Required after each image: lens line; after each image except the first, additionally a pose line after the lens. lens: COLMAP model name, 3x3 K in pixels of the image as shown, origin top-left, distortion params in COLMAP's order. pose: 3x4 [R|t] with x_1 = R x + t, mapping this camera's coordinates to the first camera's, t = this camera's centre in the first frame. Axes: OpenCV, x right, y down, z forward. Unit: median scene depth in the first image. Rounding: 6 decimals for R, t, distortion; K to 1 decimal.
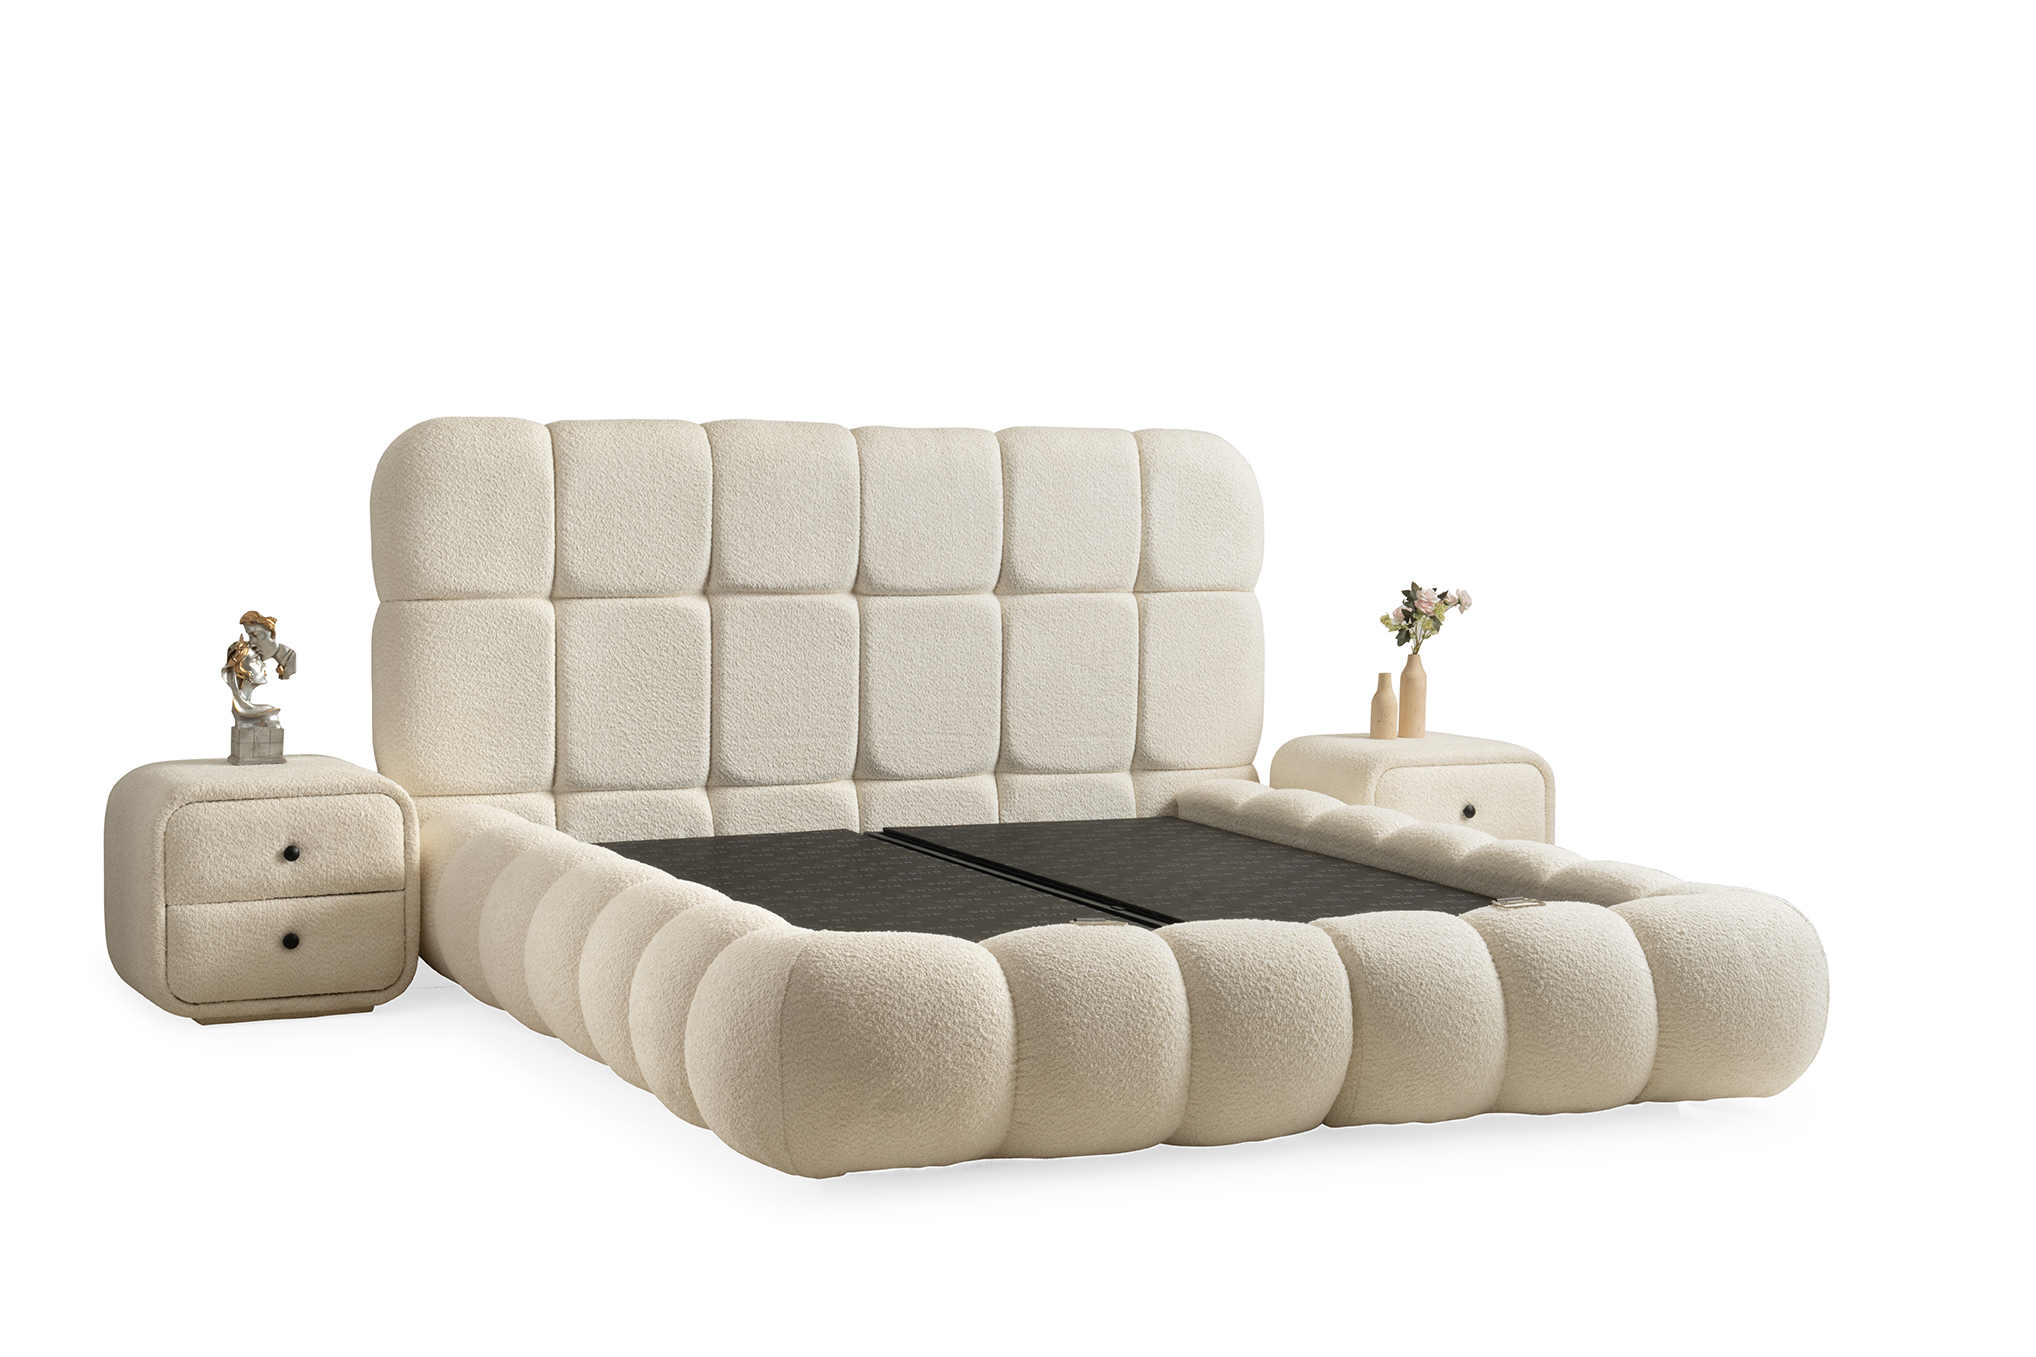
lens RADIAL K [[3302.1, 0, 1131.7], [0, 3302.1, 694.2], [0, 0, 1]] dist [0.199871, 0.000000]
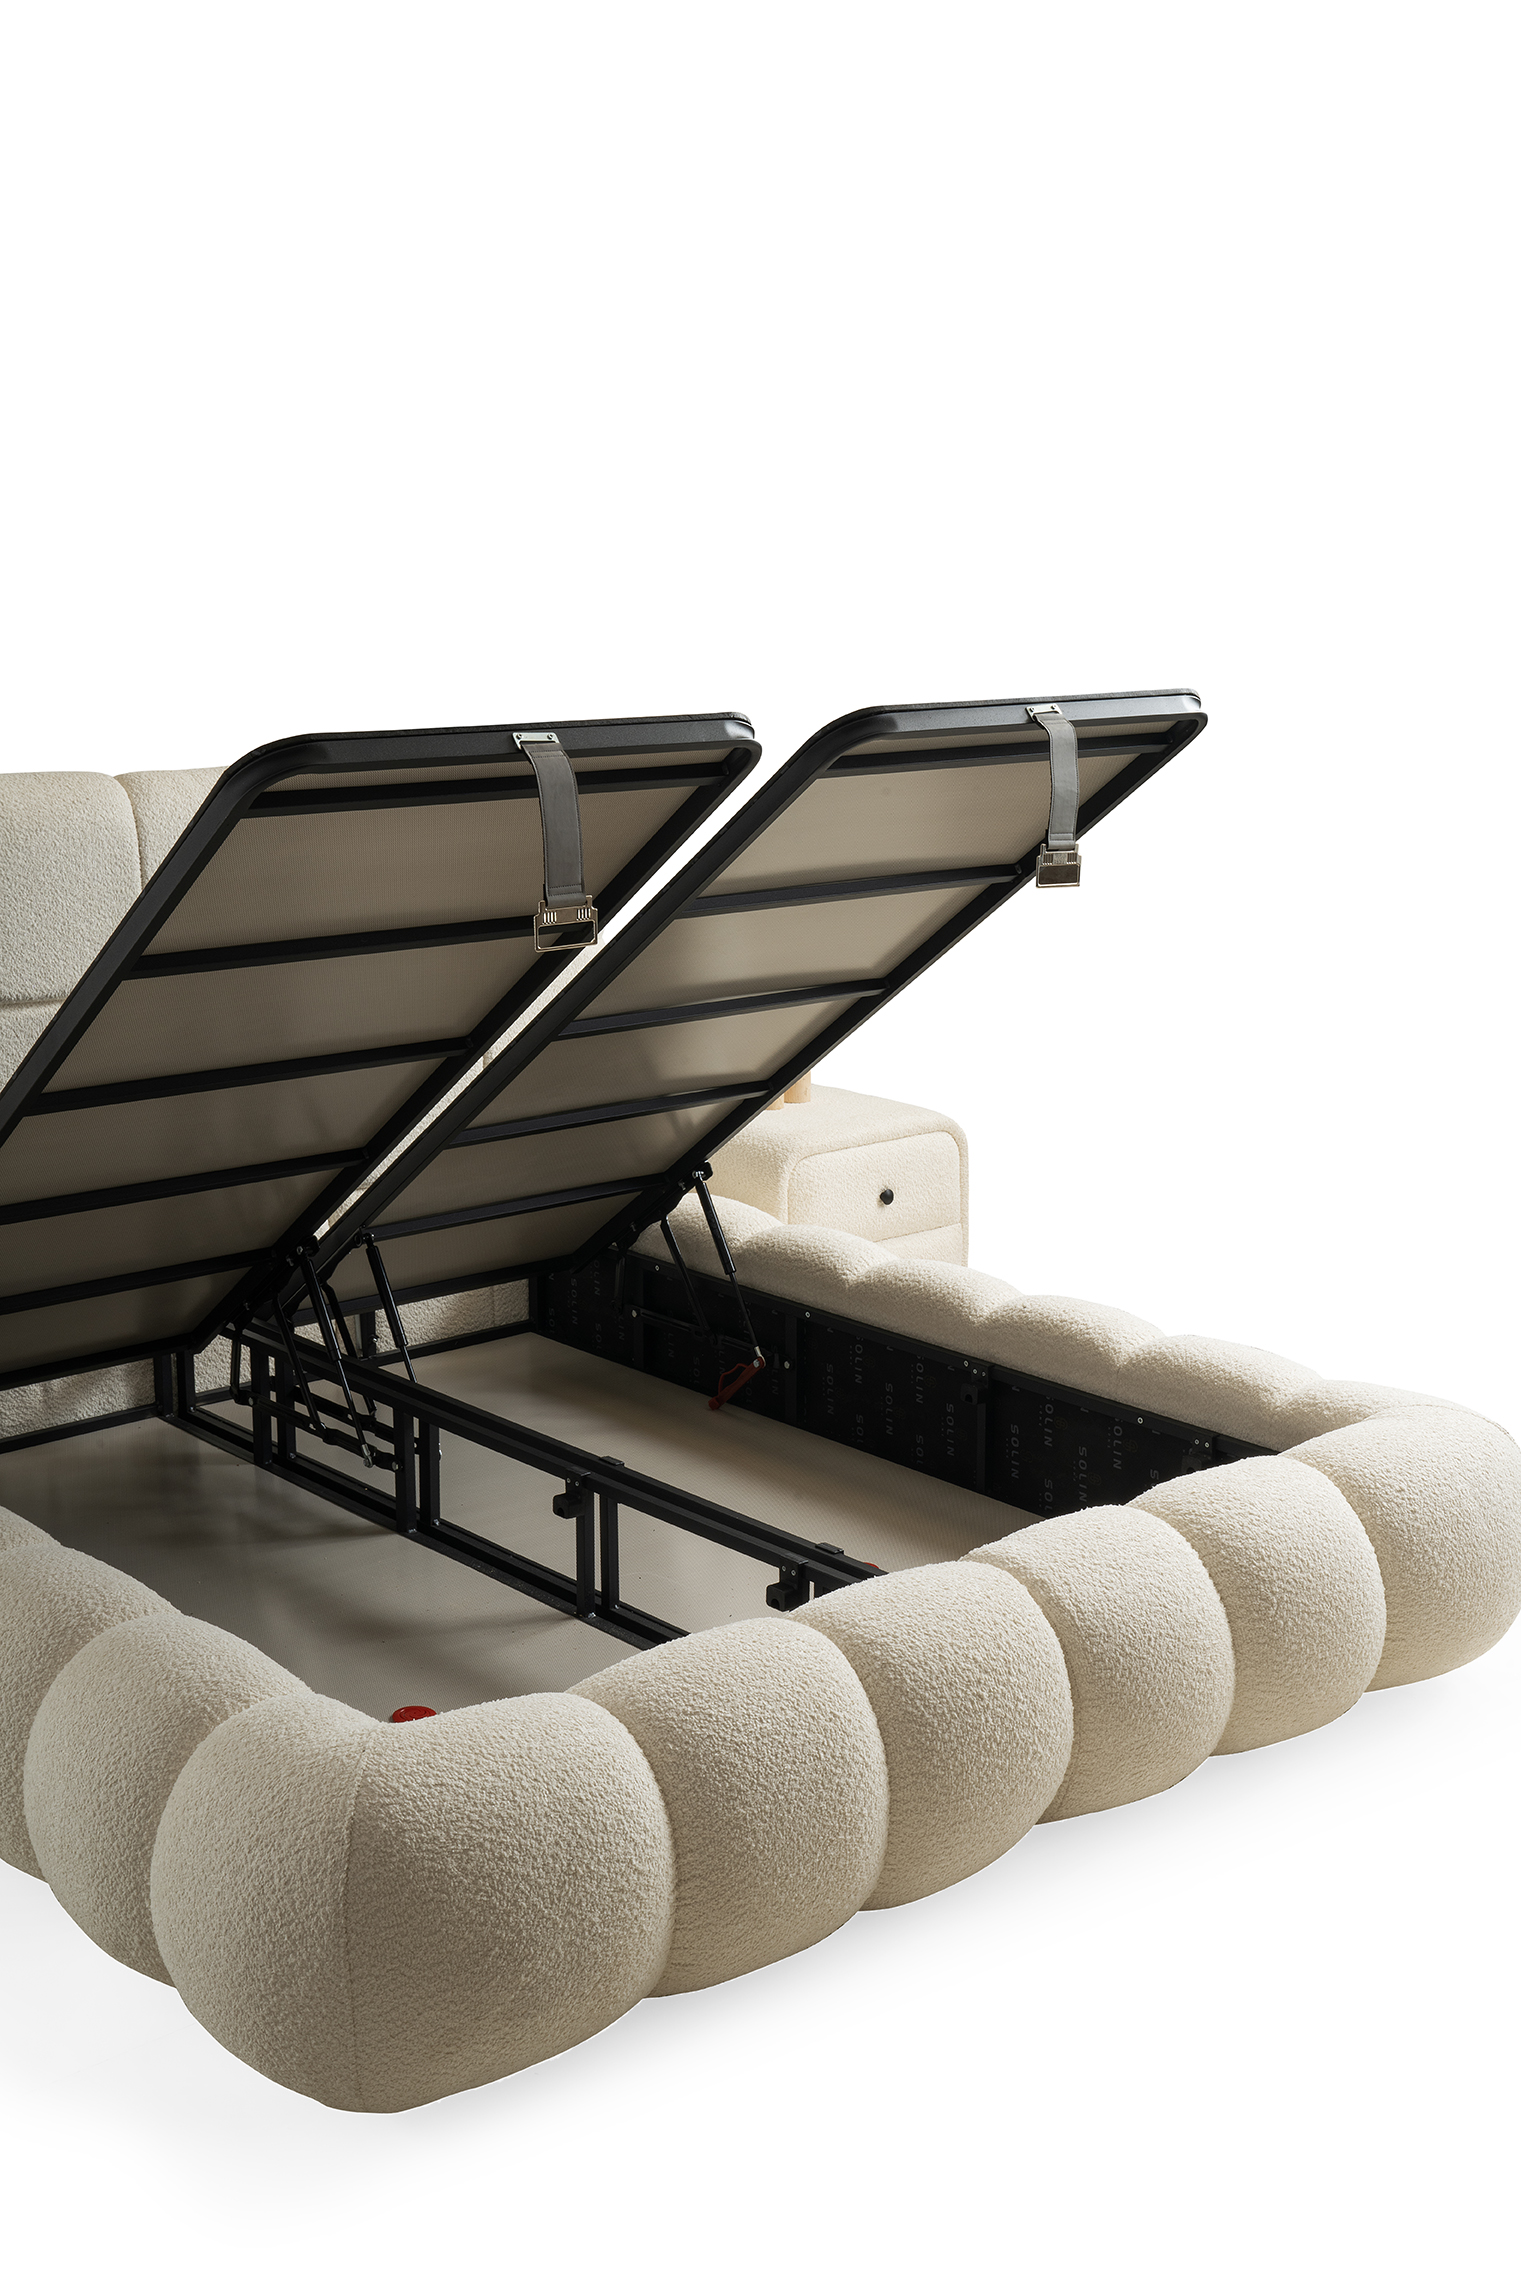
lens RADIAL K [[2759.4, 0, 768.4], [0, 2759.4, 1147.1], [0, 0, 1]] dist [0.111340, 0.000000]
pose [[0.968860, -0.070932, 0.237232, -0.106801], [0.037181, 0.988903, 0.143833, -0.090159], [-0.244802, -0.130533, 0.960746, 0.359432]]
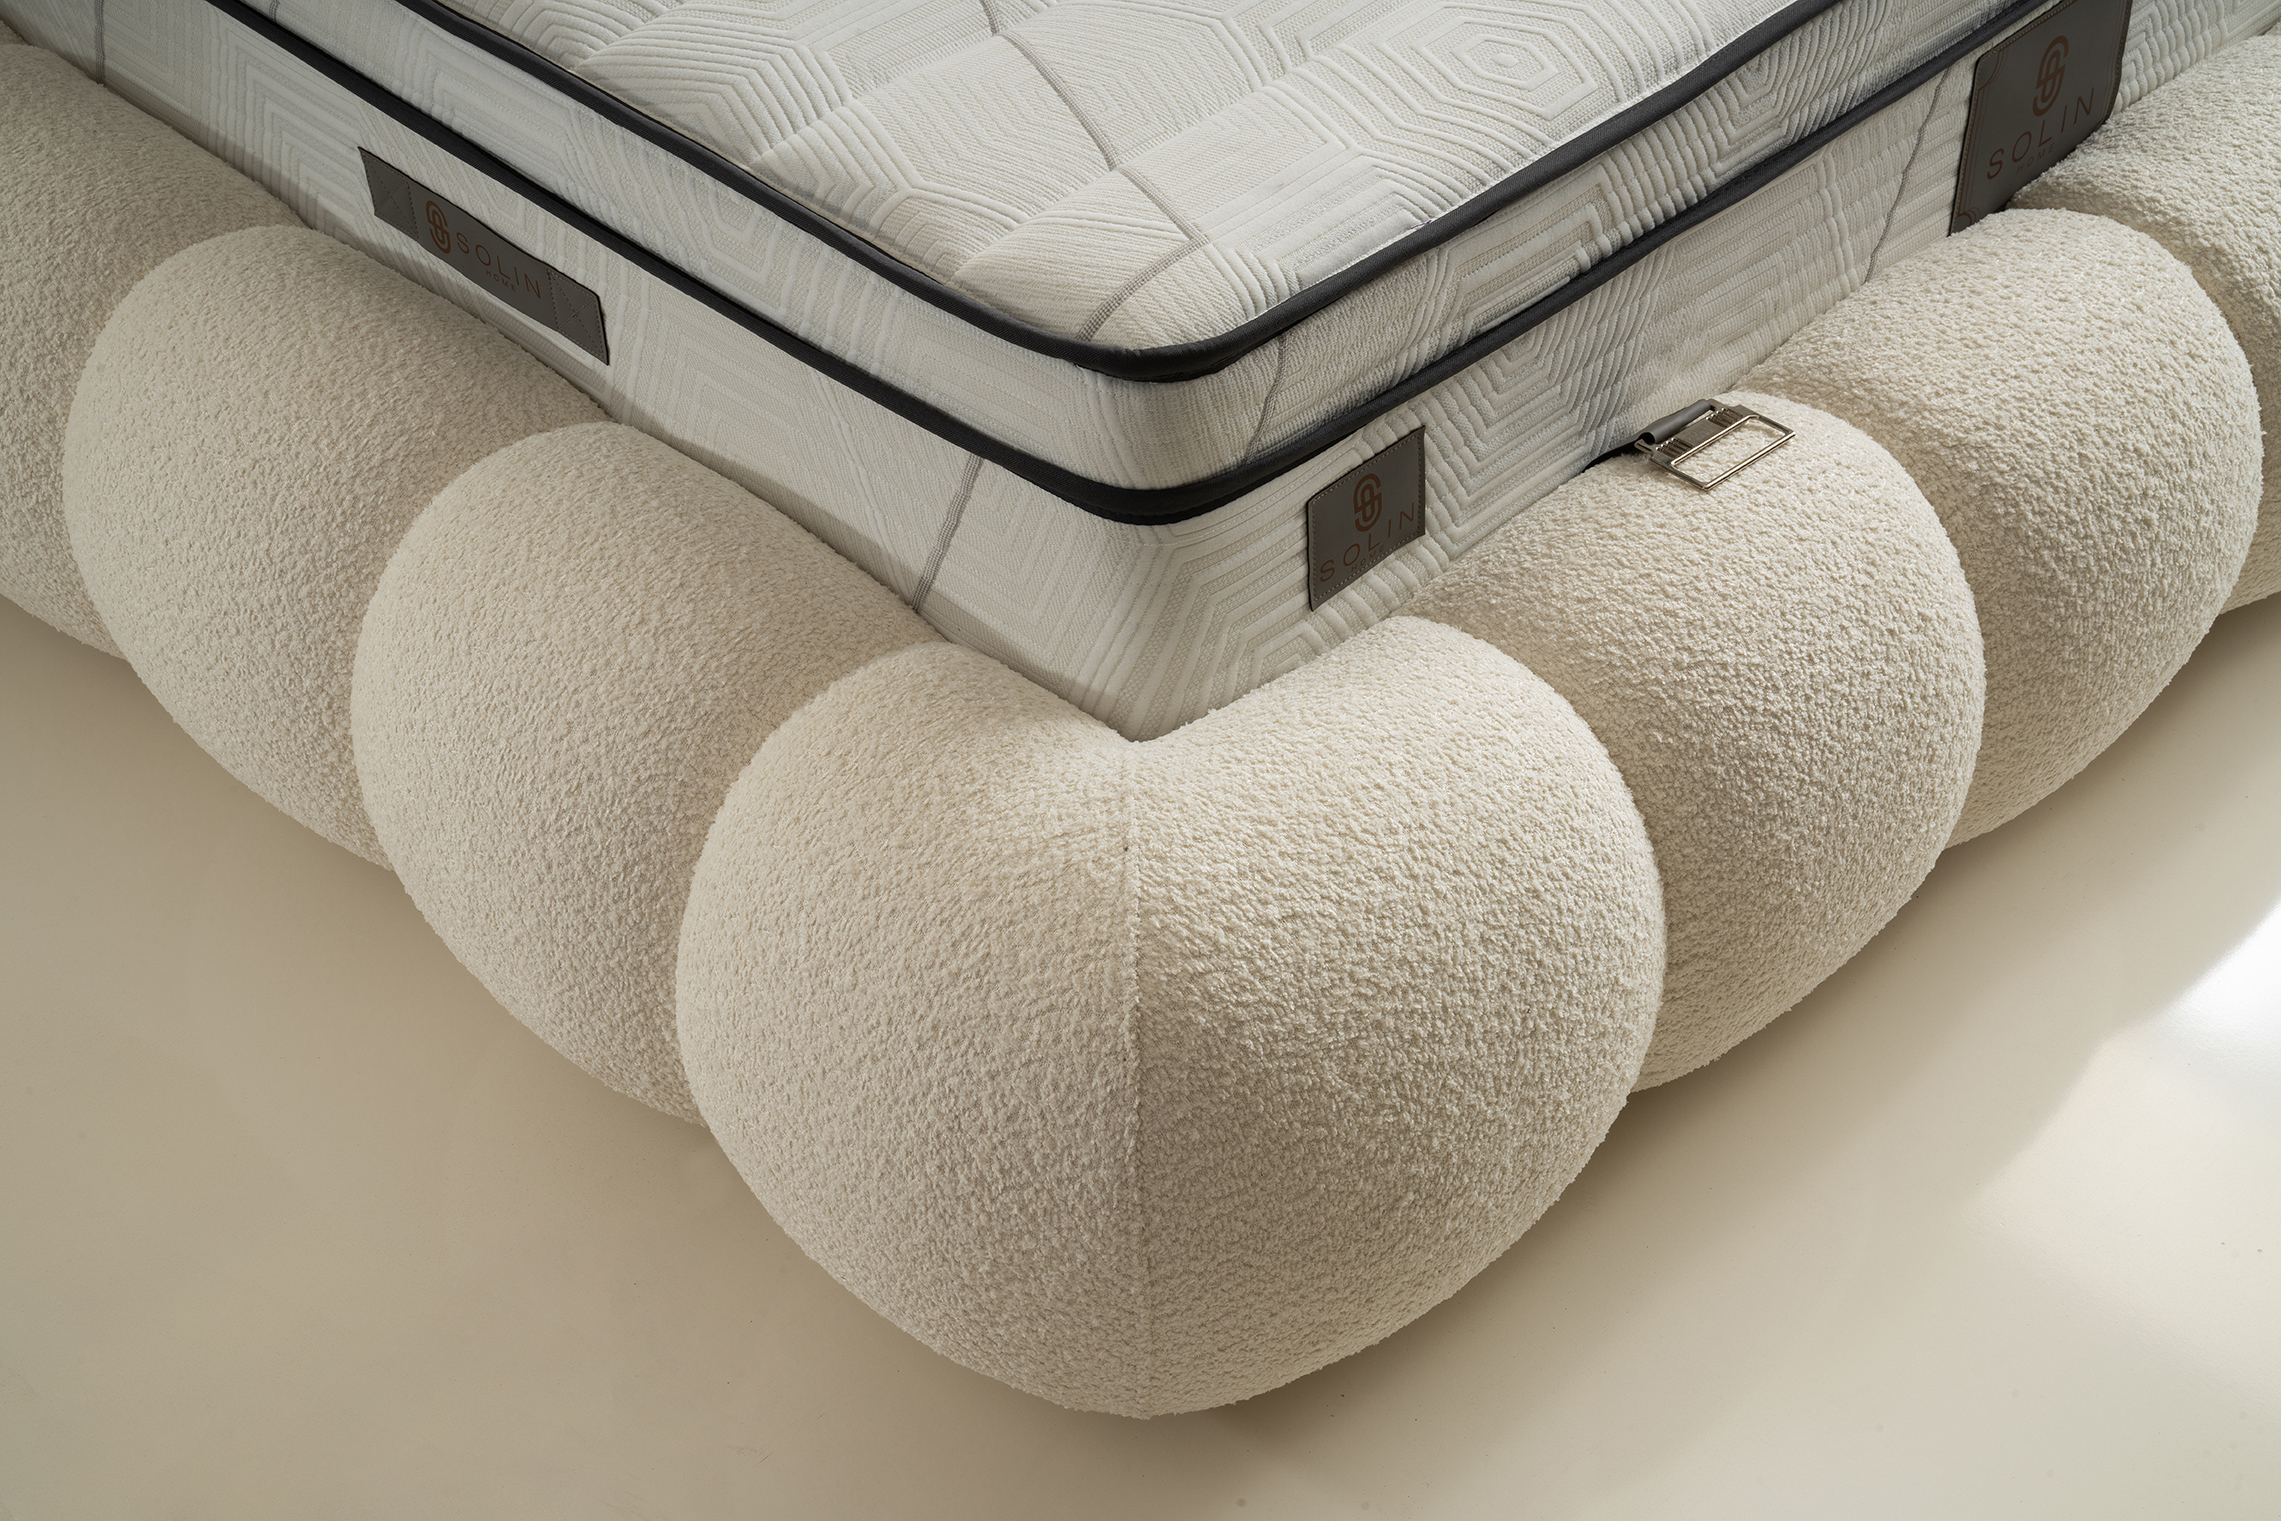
lens RADIAL K [[3394.6, 0, 1139.0], [0, 3394.6, 774.7], [0, 0, 1]] dist [0.215393, 0.000000]
pose [[0.944382, -0.221833, 0.242761, -0.132387], [0.034924, 0.801690, 0.596719, -0.098883], [-0.326991, -0.555052, 0.764849, 0.569368]]
